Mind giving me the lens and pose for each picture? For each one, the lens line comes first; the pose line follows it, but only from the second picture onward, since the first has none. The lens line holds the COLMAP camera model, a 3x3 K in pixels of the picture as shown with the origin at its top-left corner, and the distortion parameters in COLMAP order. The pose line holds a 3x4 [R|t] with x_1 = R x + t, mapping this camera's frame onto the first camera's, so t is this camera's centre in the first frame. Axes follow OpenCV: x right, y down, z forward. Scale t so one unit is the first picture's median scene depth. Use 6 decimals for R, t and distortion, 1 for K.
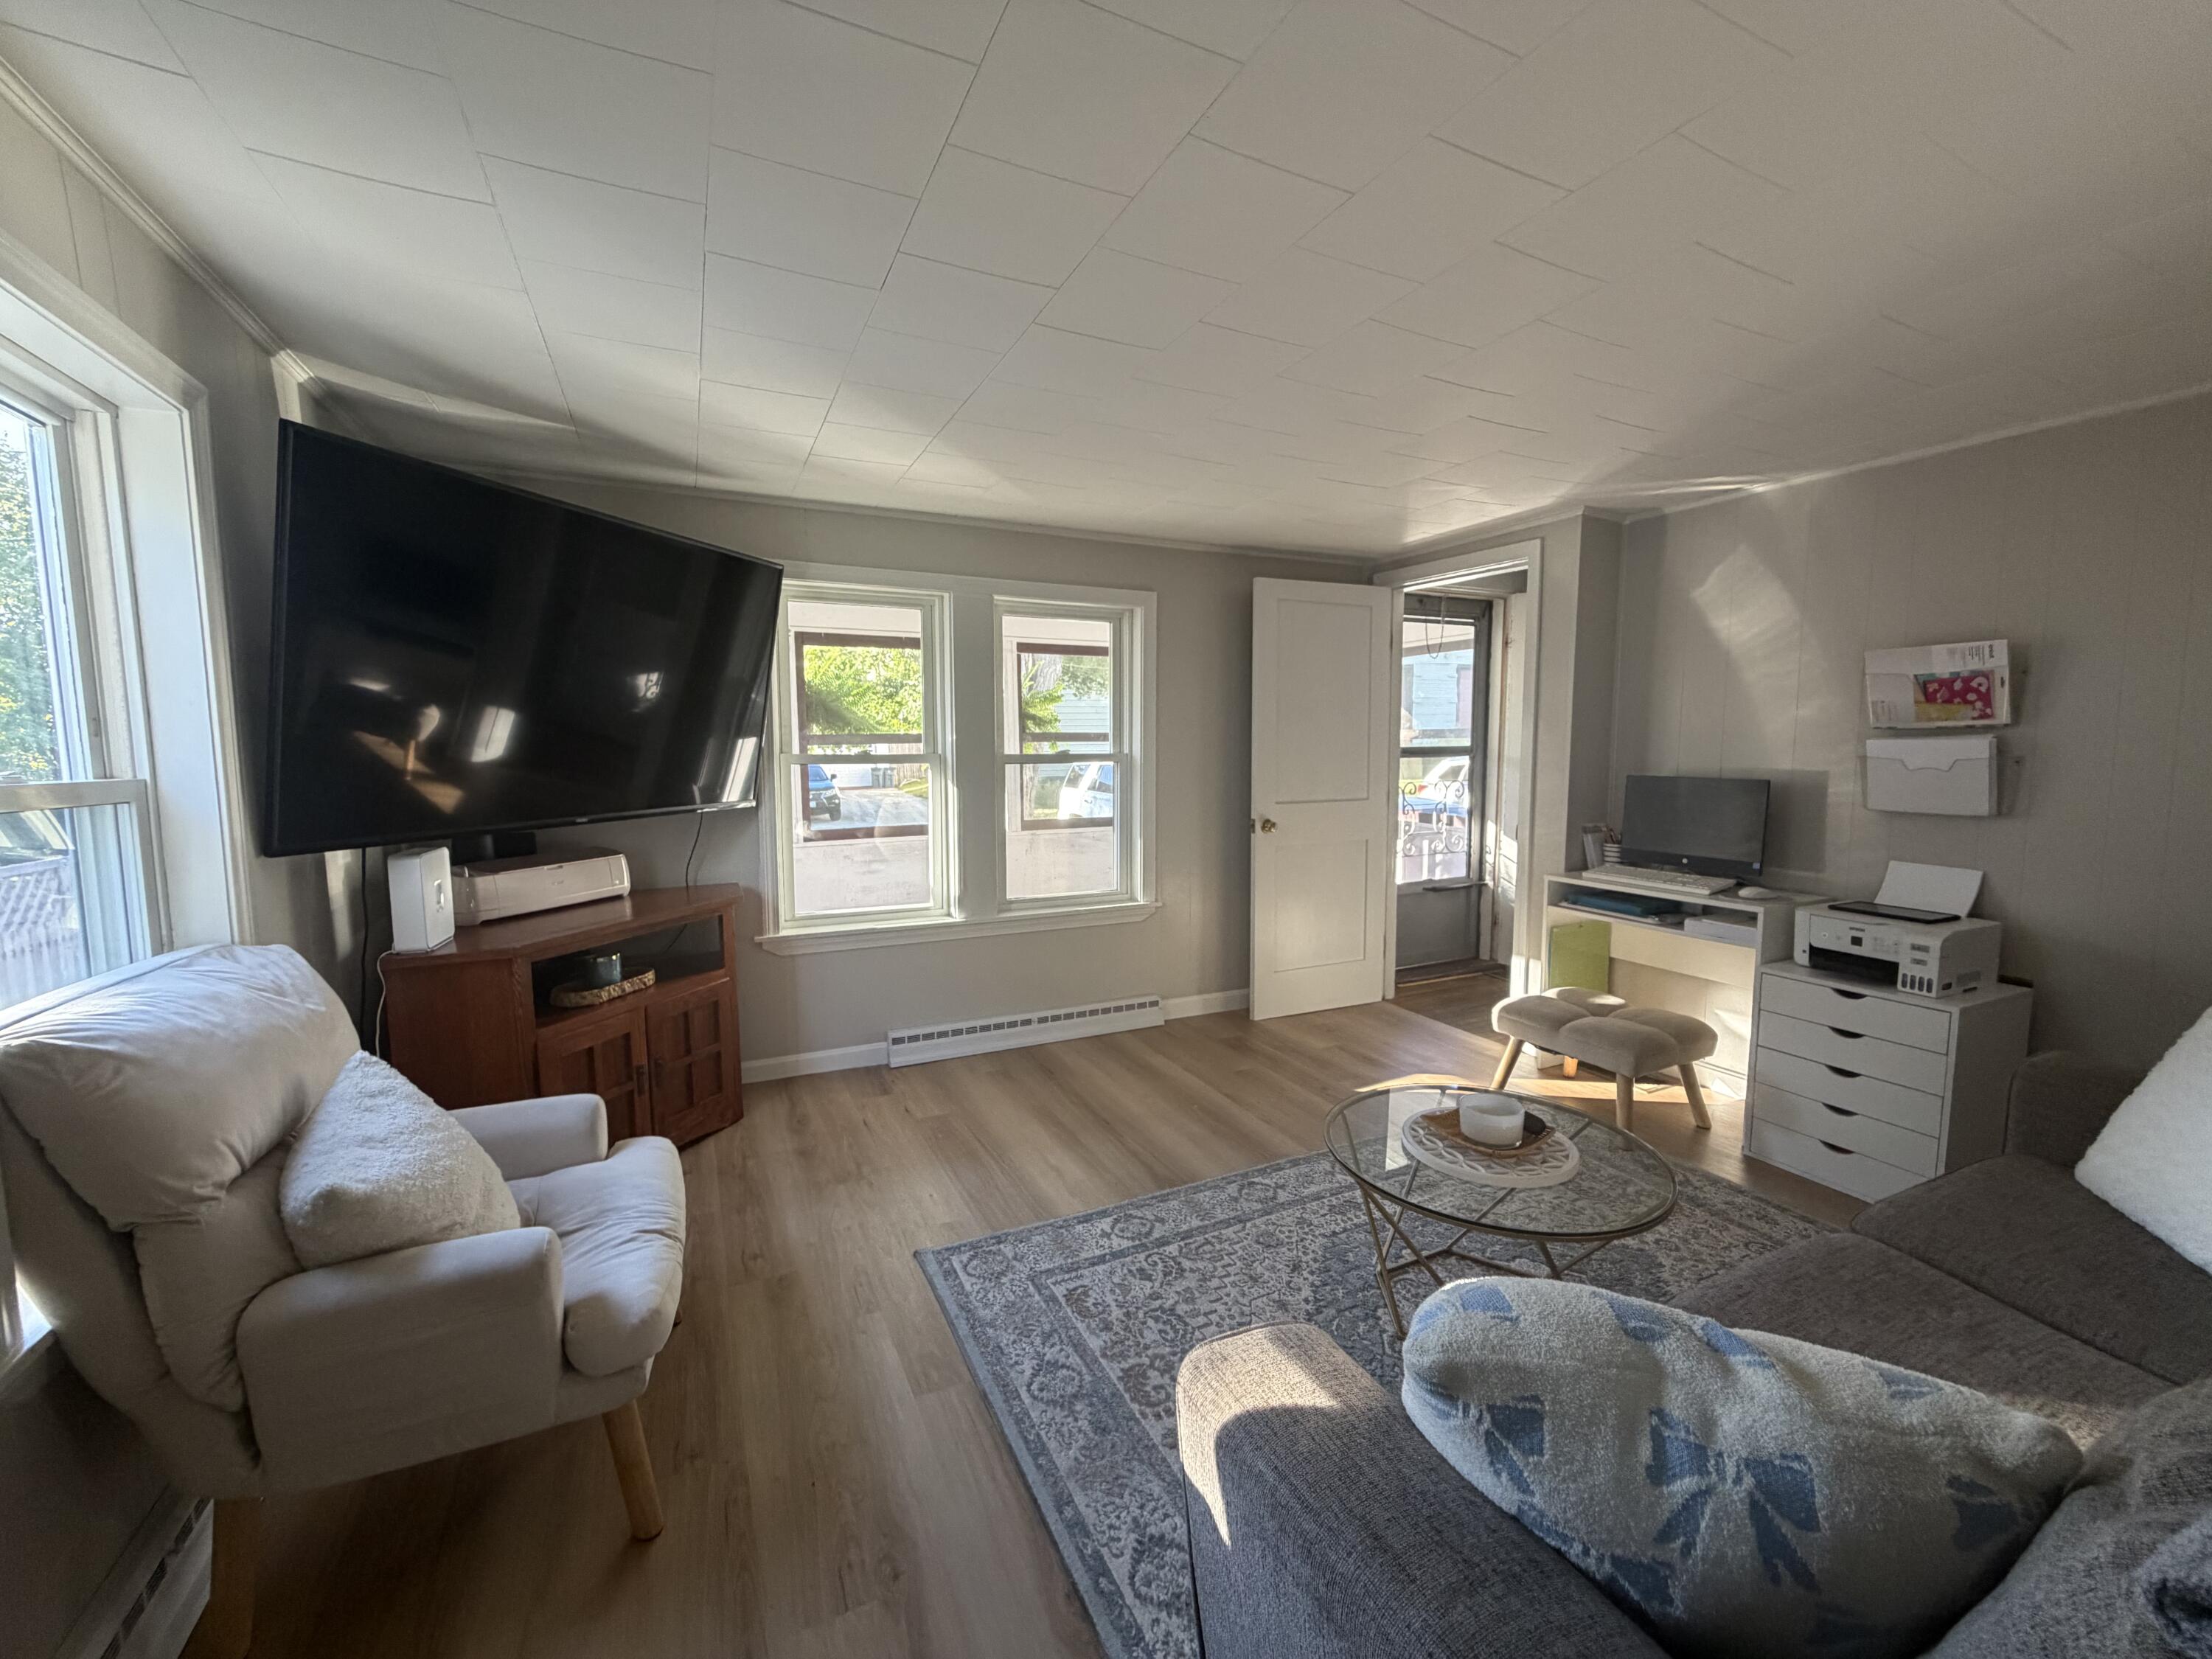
lens RADIAL K [[882.5, 0, 1101.9], [0, 882.5, 828.6], [0, 0, 1]] dist [-0.001193, 0.000415]
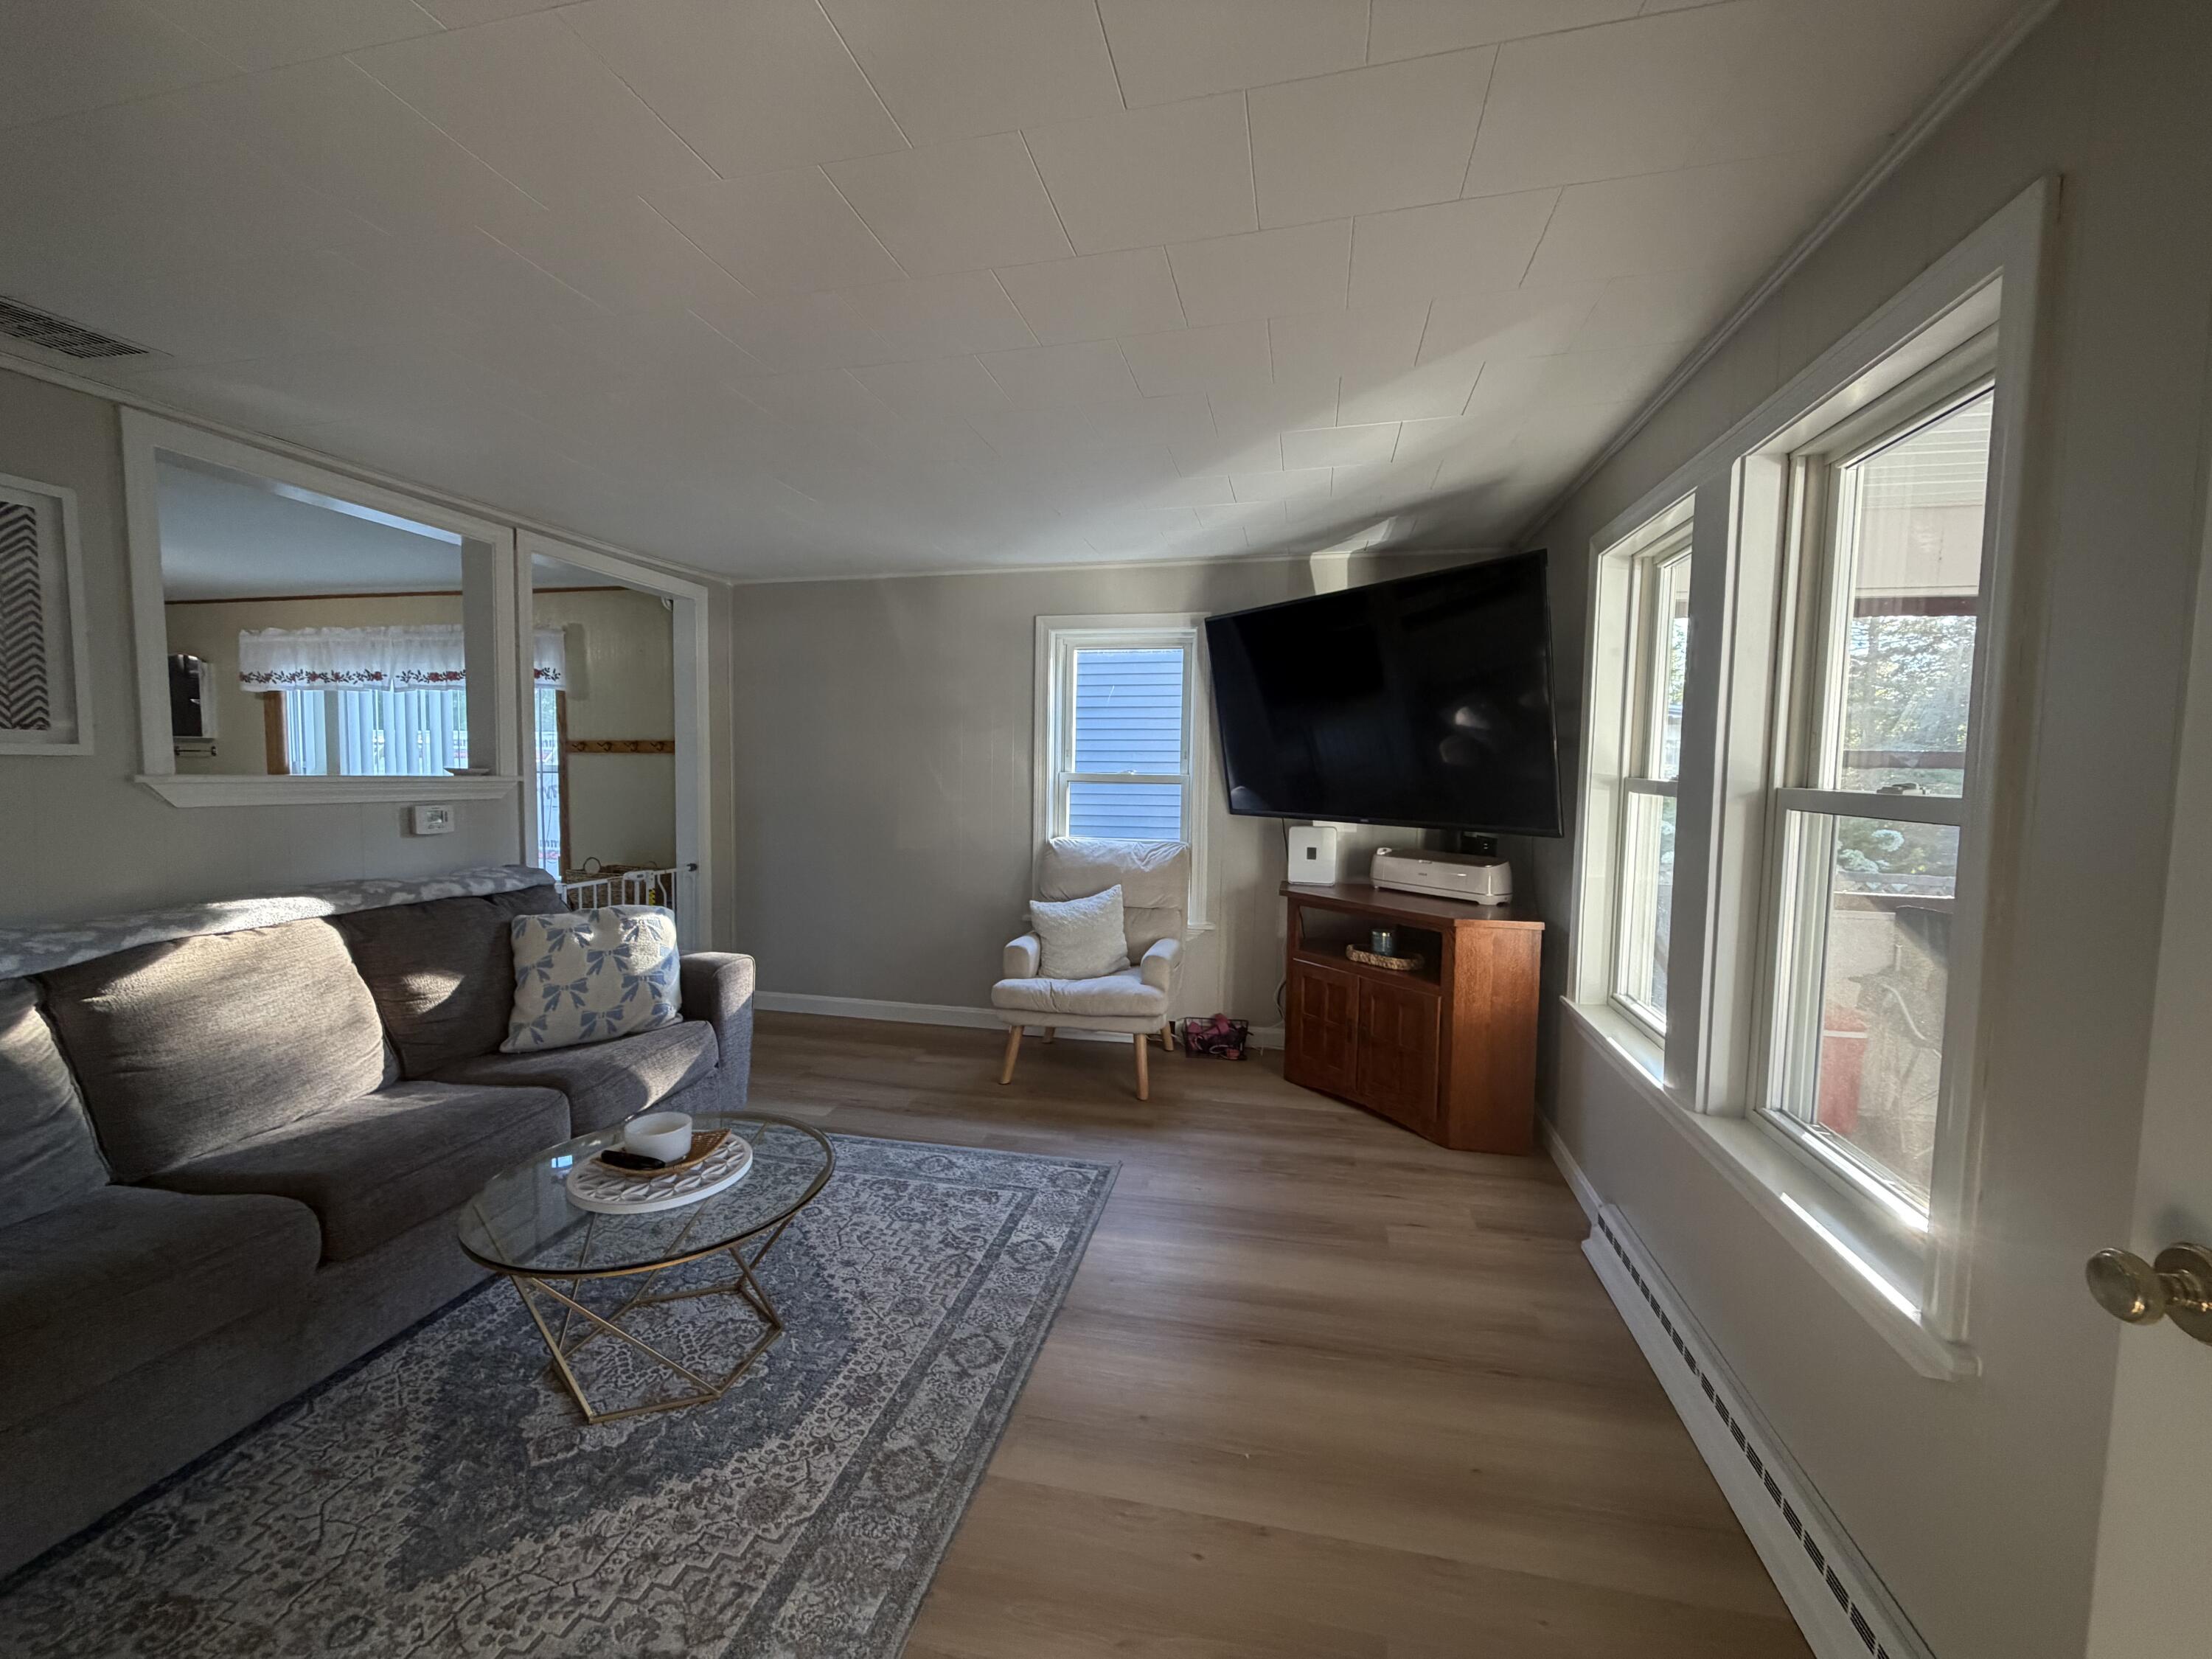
lens RADIAL K [[882.5, 0, 1101.9], [0, 882.5, 828.6], [0, 0, 1]] dist [-0.001193, 0.000415]
pose [[-0.622137, 0.056226, -0.780887, 0.695901], [-0.080790, 0.987482, 0.135467, -0.147401], [0.778729, 0.147367, -0.609807, 1.523654]]
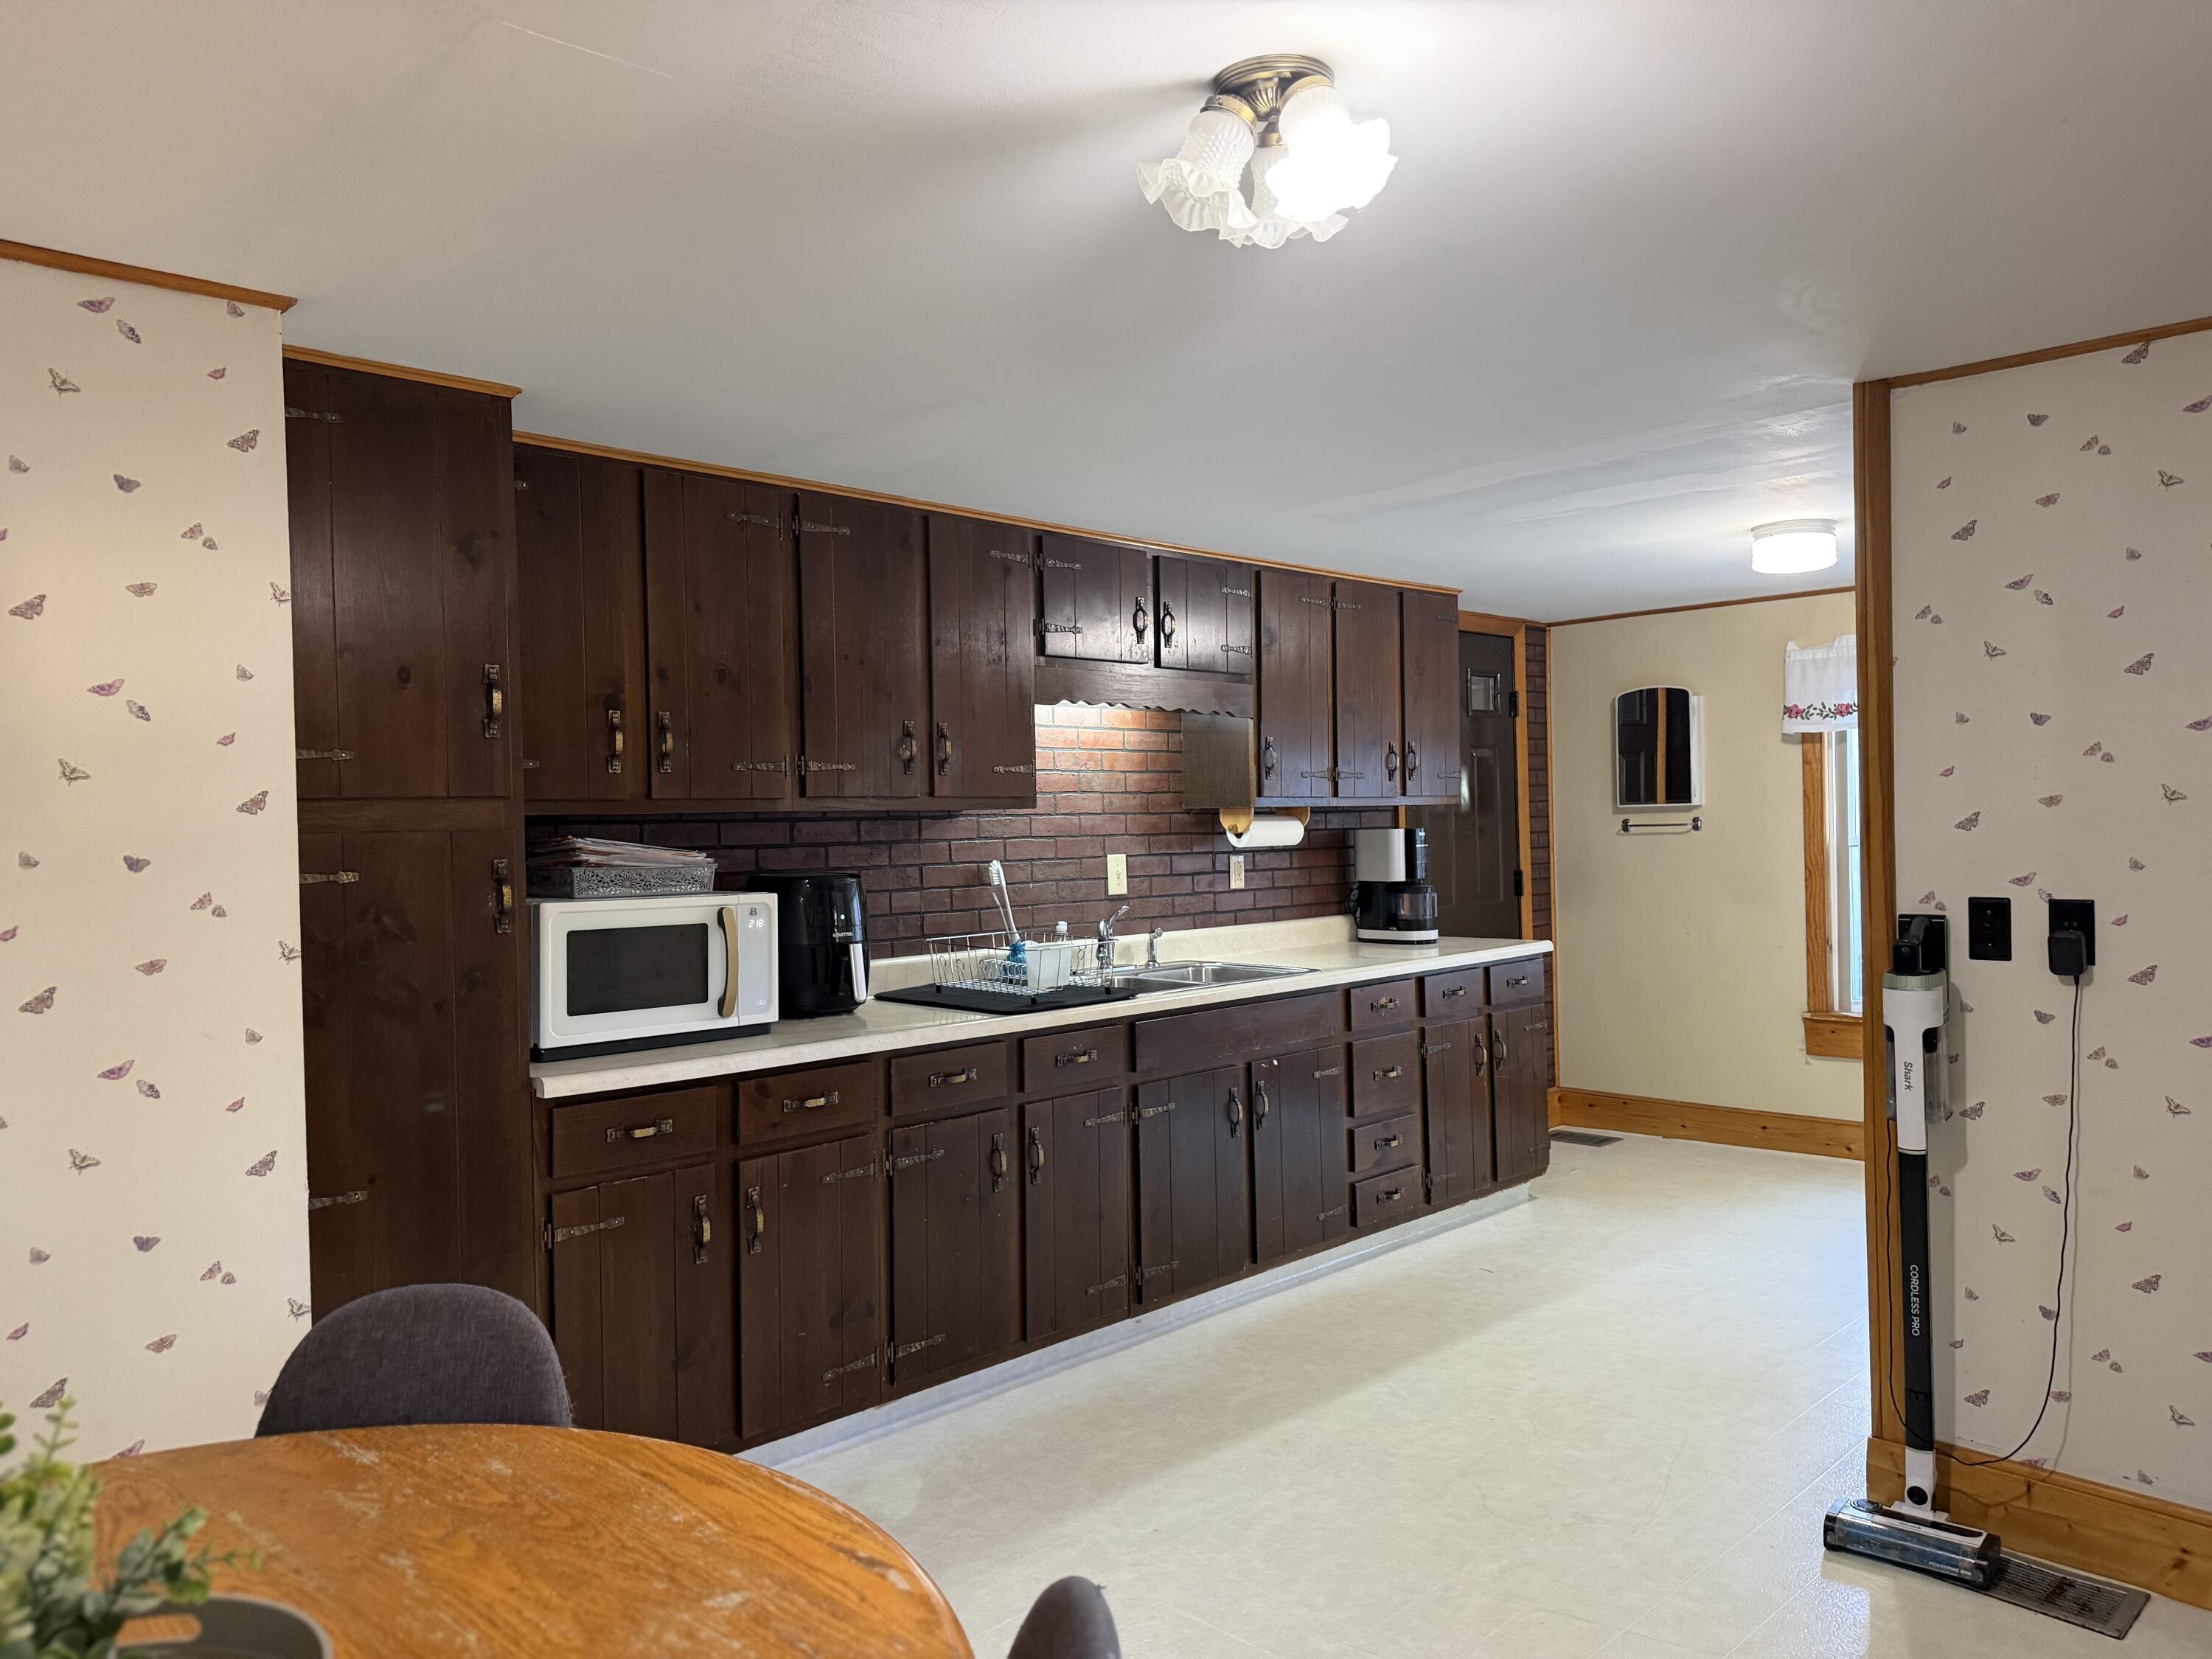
lens RADIAL K [[1542.2, 0, 1104.2], [0, 1542.2, 832.7], [0, 0, 1]] dist [0.081854, -0.108187]
pose [[-0.943153, 0.036977, -0.330296, 2.110118], [0.003267, 0.994775, 0.102037, -0.121484], [0.332343, 0.095158, -0.938346, 0.621313]]
